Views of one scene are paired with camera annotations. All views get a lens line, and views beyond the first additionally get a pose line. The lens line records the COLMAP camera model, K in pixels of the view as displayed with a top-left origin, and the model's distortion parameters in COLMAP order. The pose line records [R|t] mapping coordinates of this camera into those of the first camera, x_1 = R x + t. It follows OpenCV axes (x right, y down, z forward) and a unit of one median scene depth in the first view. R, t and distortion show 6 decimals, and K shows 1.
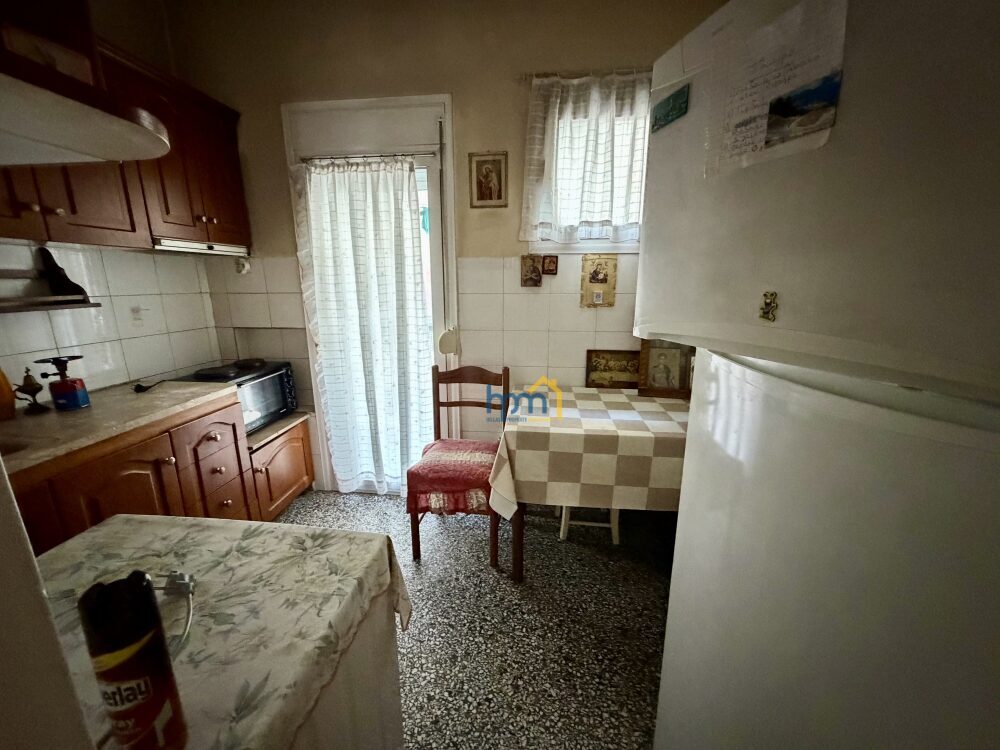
lens RADIAL K [[398.2, 0, 494.2], [0, 398.2, 373.4], [0, 0, 1]] dist [0.003554, -0.000906]
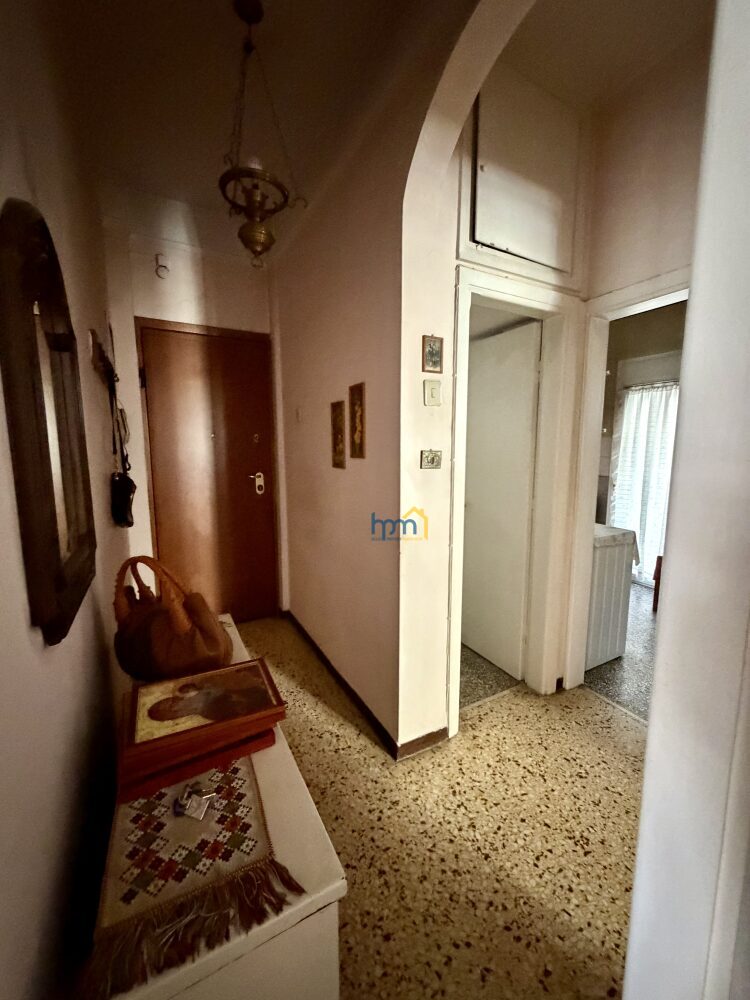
lens RADIAL K [[398.2, 0, 371.2], [0, 398.2, 498.0], [0, 0, 1]] dist [0.003554, -0.000906]
pose [[0.572228, 0.105640, -0.813262, 0.413814], [-0.192211, 0.981323, -0.007773, 0.217588], [0.797252, 0.160766, 0.581845, -0.954770]]
